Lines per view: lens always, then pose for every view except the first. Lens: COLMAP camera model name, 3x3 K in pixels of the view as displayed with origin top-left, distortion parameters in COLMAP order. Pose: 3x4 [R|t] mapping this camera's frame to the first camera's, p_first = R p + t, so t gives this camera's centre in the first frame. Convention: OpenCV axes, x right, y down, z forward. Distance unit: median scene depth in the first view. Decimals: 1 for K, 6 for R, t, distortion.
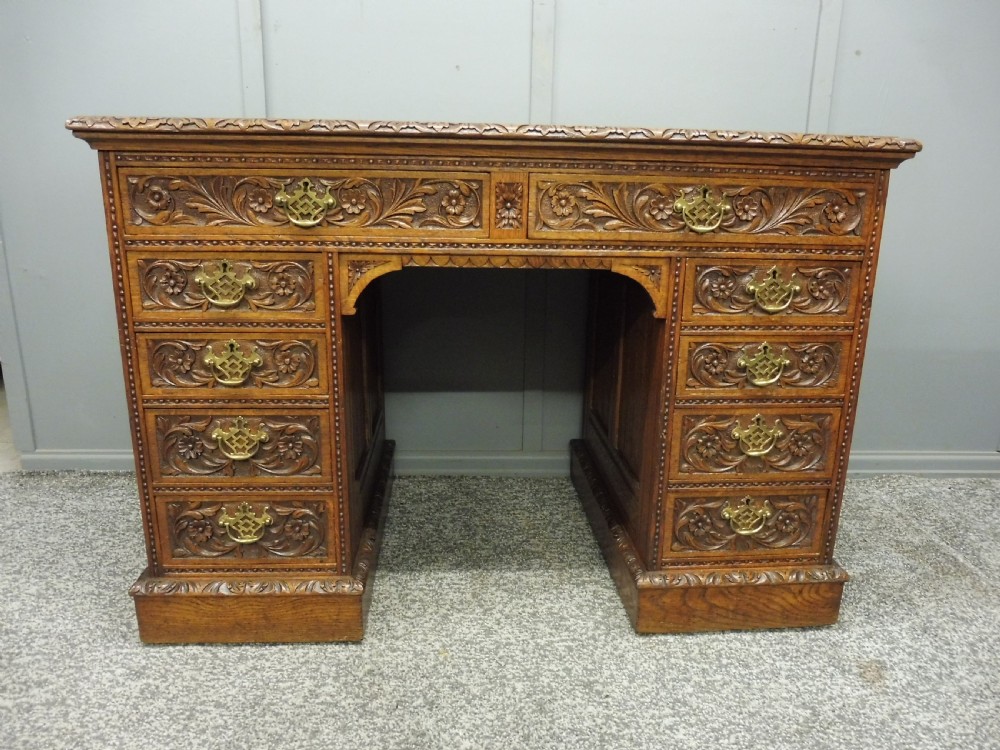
lens RADIAL K [[732.9, 0, 503.4], [0, 732.9, 377.6], [0, 0, 1]] dist [-0.046388, 0.015731]
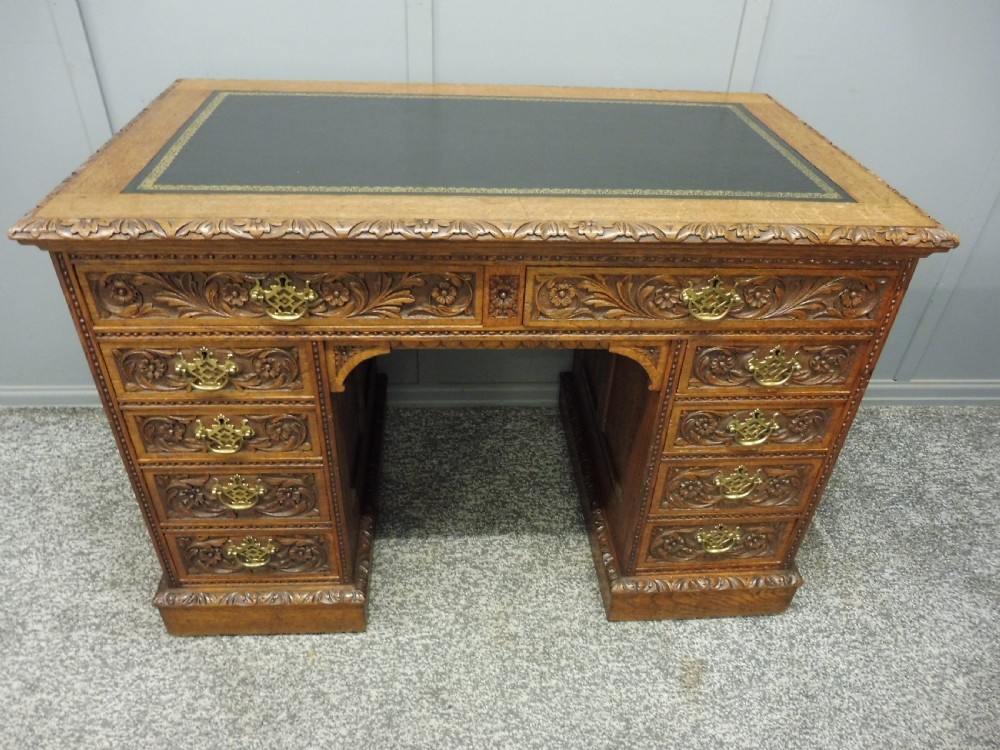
lens RADIAL K [[732.9, 0, 502.7], [0, 732.9, 380.1], [0, 0, 1]] dist [-0.046388, 0.015731]
pose [[0.999715, 0.017809, 0.015909, -0.006358], [-0.022319, 0.933737, 0.357263, -0.450536], [-0.008492, -0.357516, 0.933868, 0.088661]]
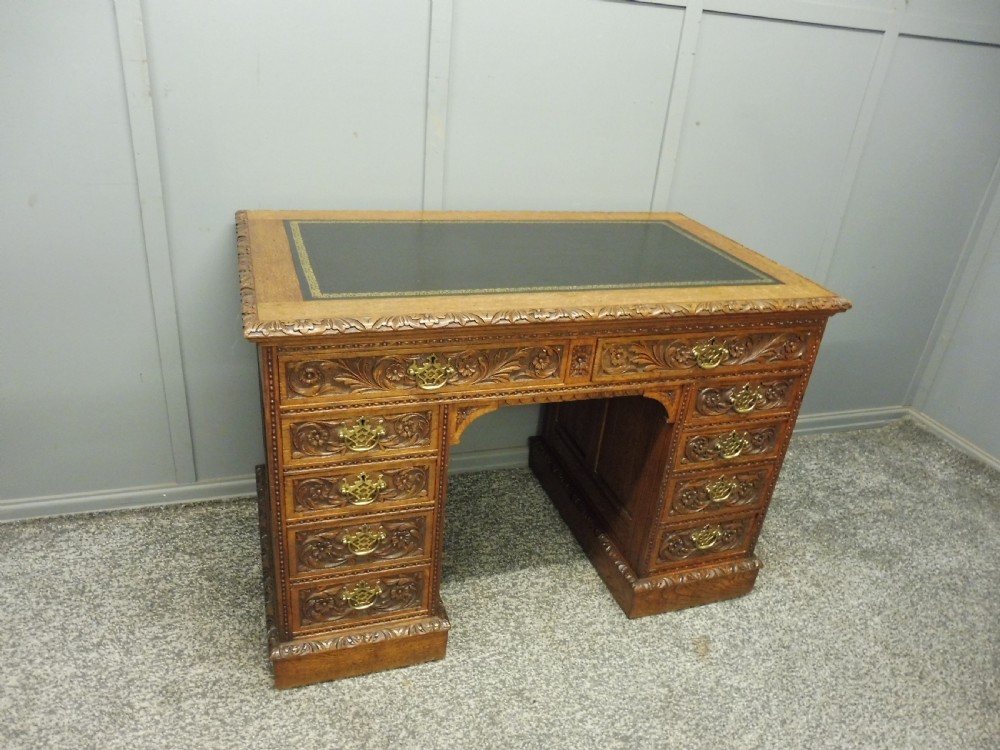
lens RADIAL K [[732.9, 0, 502.7], [0, 732.9, 377.6], [0, 0, 1]] dist [-0.046388, 0.015731]
pose [[0.963237, -0.055500, 0.262857, -0.454105], [-0.003559, 0.975706, 0.219056, -0.473244], [-0.268629, -0.211939, 0.939638, -0.191211]]
